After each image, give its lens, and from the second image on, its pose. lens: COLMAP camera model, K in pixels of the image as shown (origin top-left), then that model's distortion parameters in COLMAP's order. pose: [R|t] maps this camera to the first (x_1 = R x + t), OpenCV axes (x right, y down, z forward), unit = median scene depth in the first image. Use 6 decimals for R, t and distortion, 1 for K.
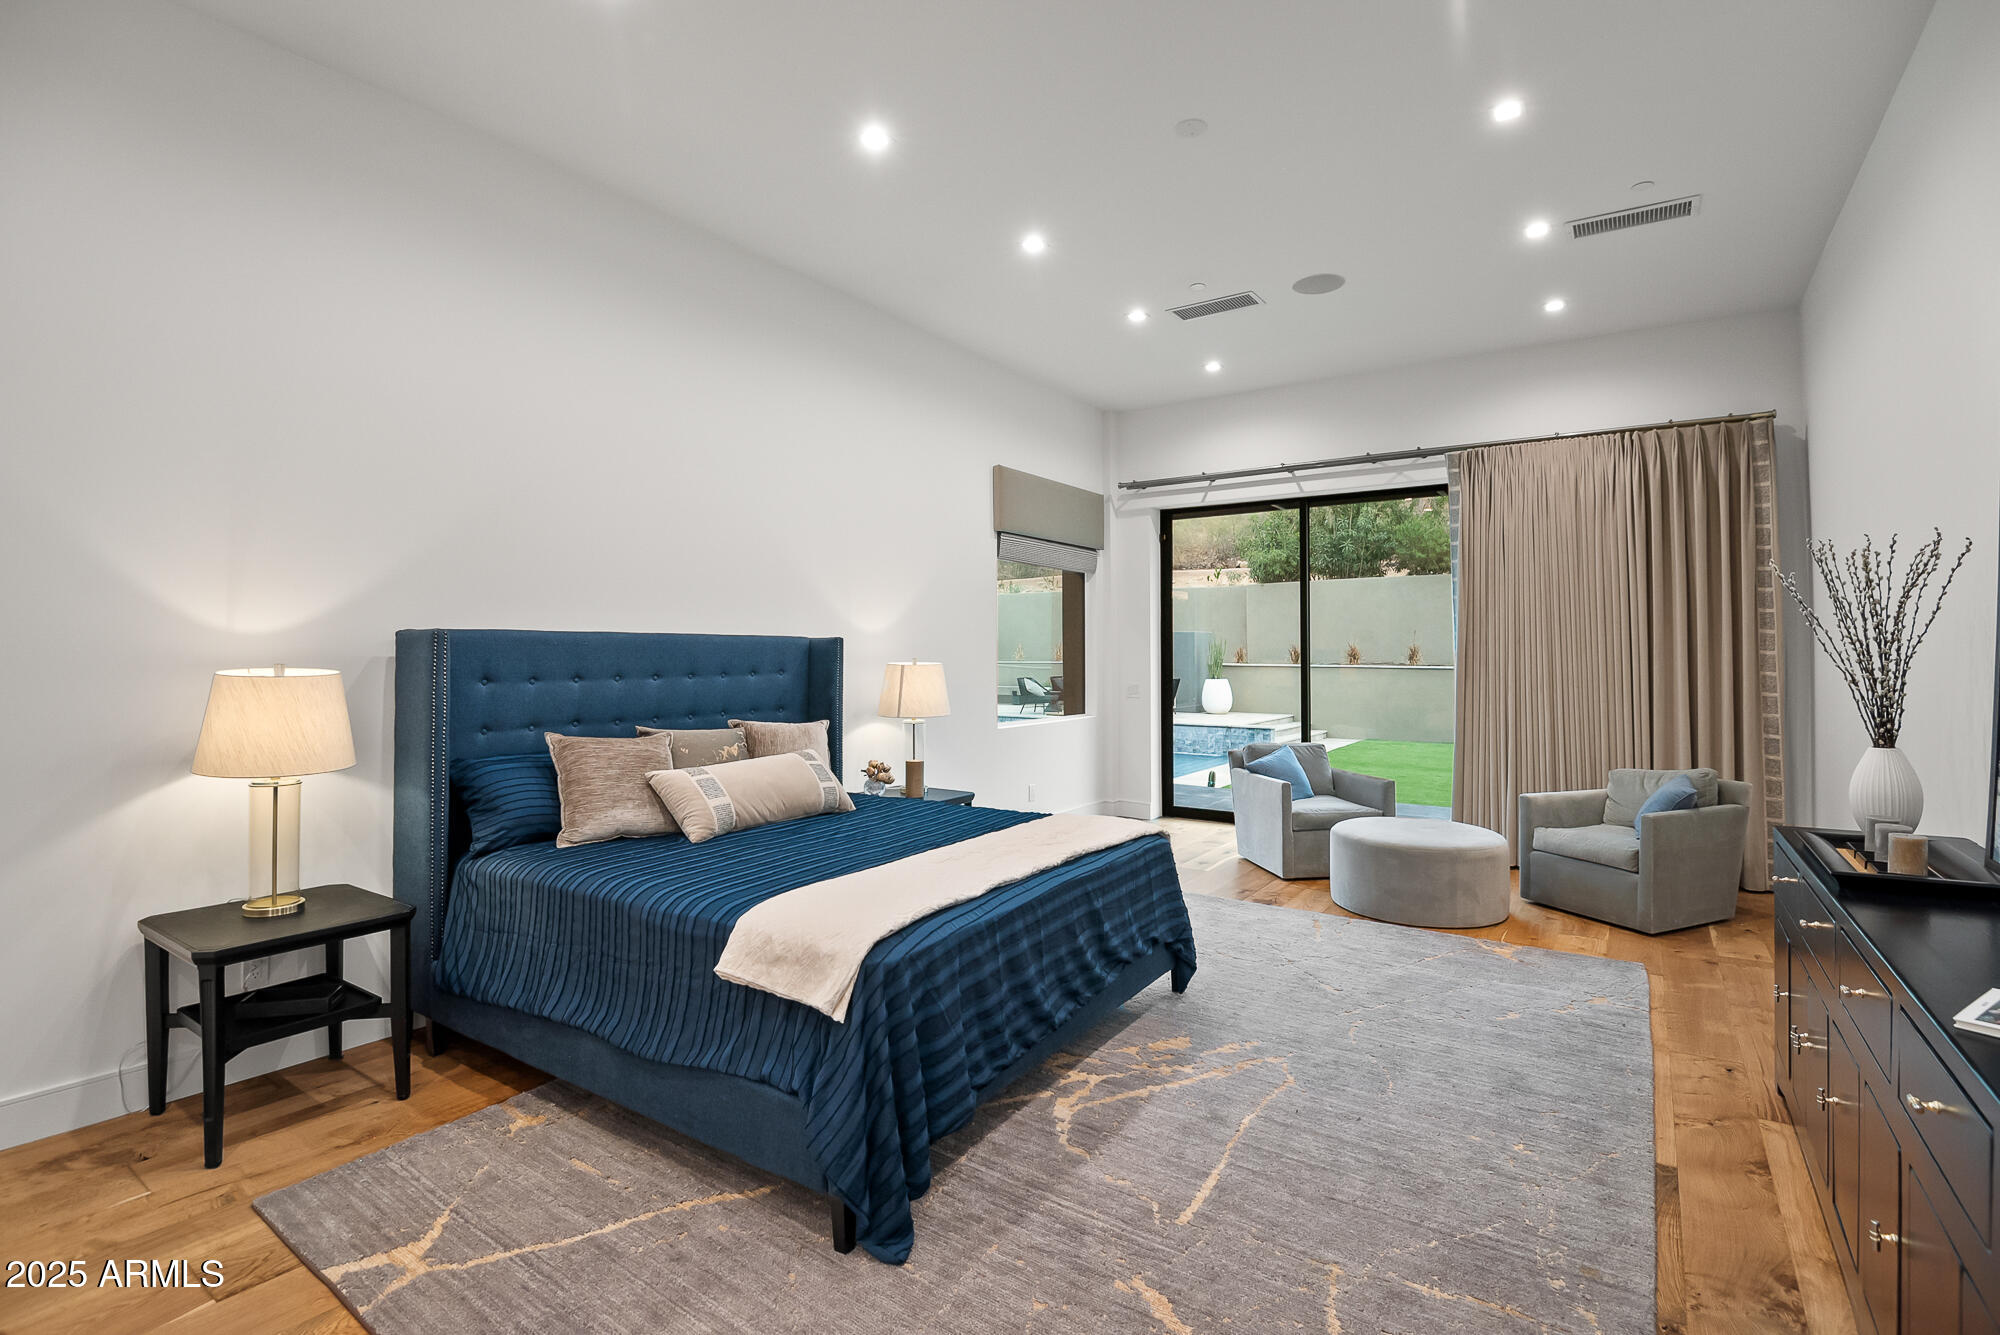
lens RADIAL K [[917.8, 0, 1006.5], [0, 917.8, 655.5], [0, 0, 1]] dist [-0.051960, 0.007112]
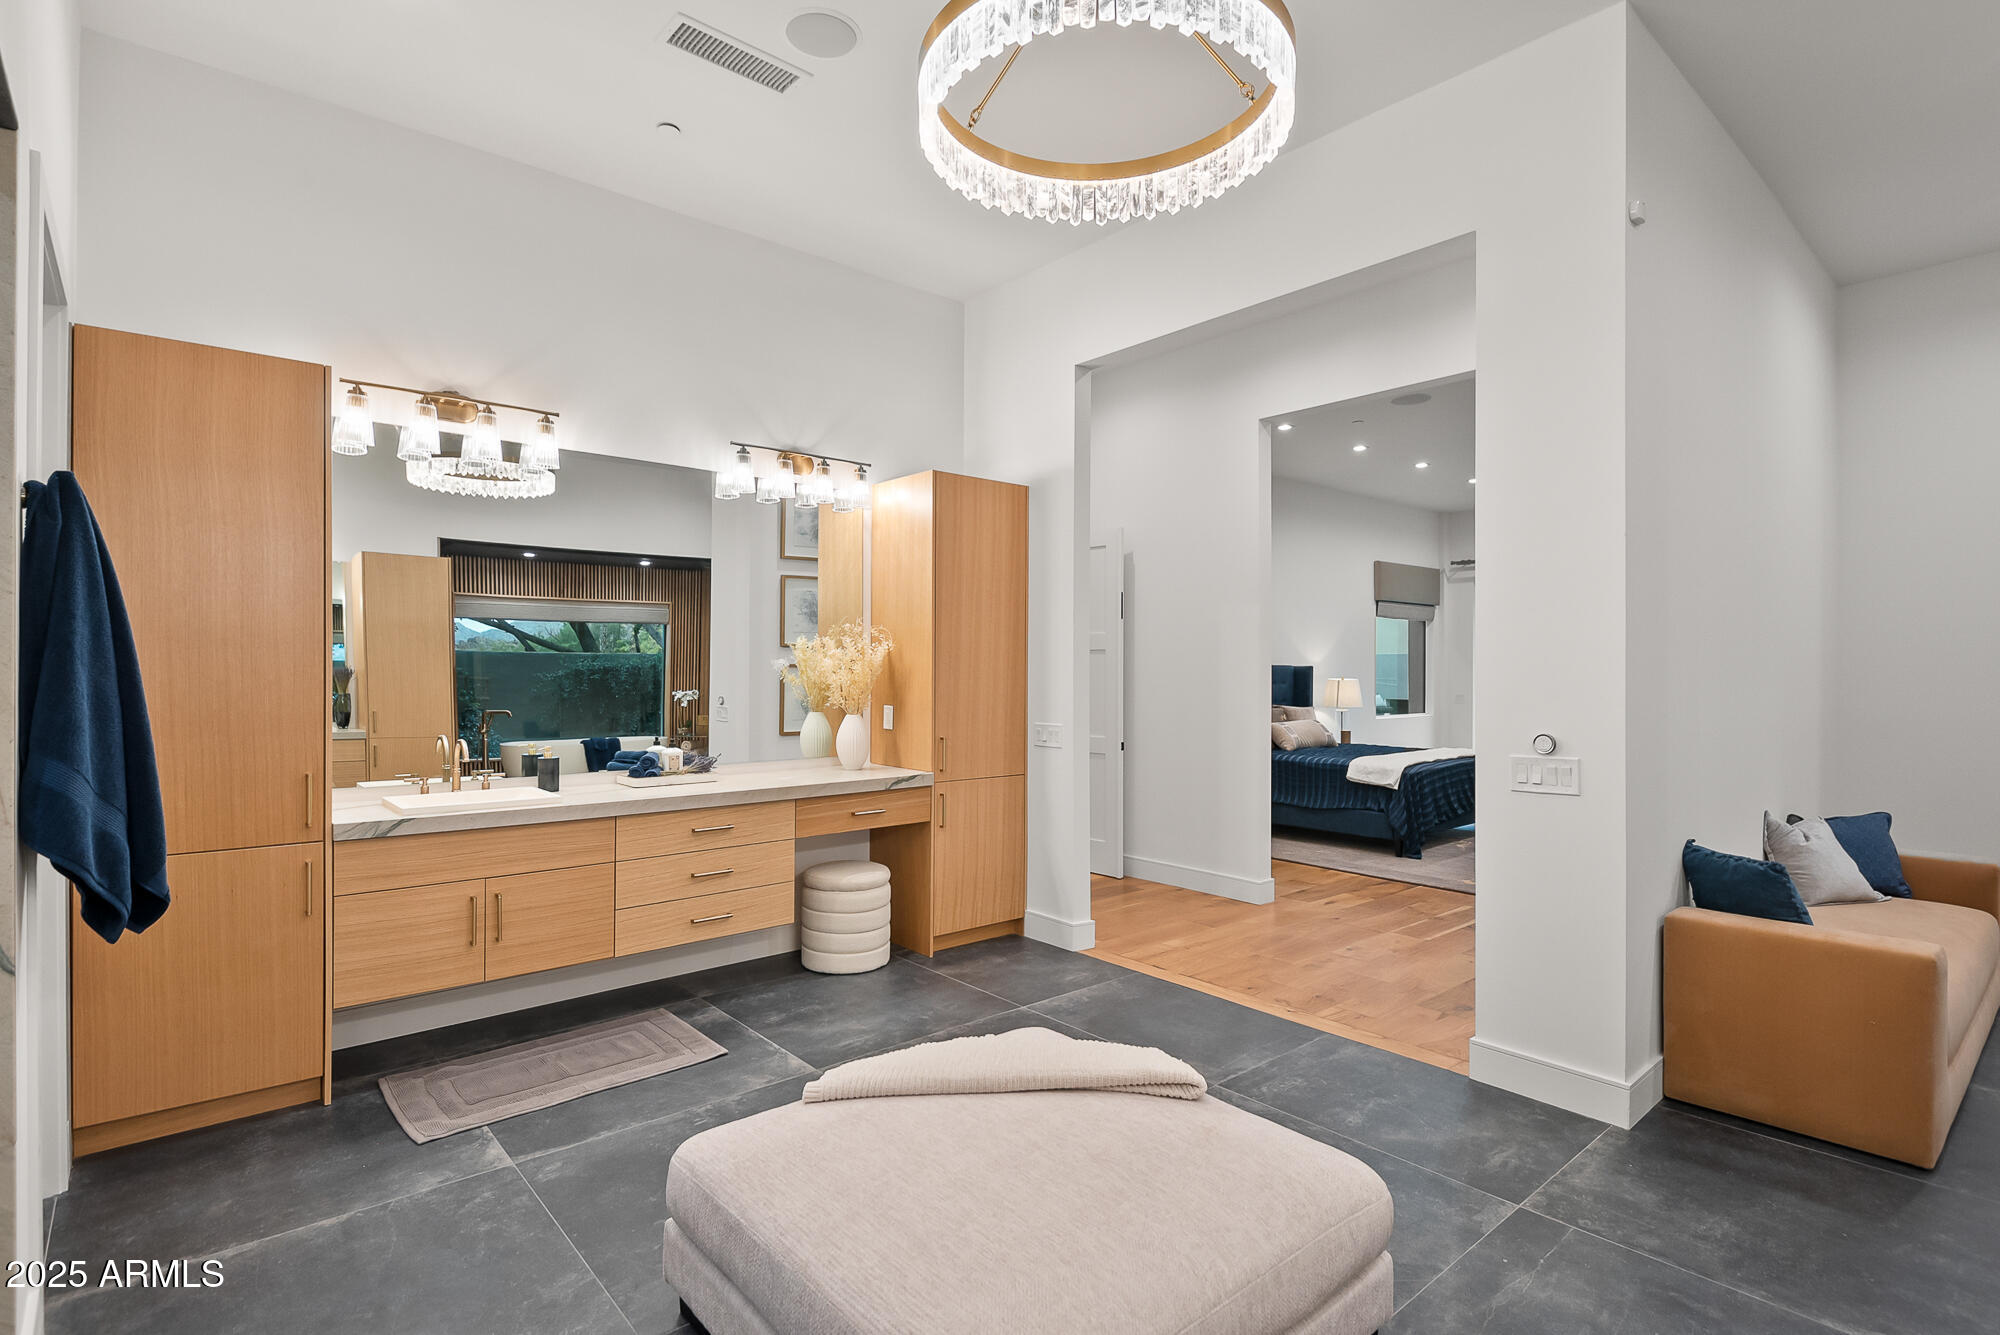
lens RADIAL K [[994.2, 0, 989.0], [0, 994.2, 671.4], [0, 0, 1]] dist [0.003004, -0.001864]
pose [[0.966413, 0.004988, -0.256946, -0.302068], [-0.004323, 0.999986, 0.003152, -0.011308], [0.256958, -0.001935, 0.966421, -1.248837]]
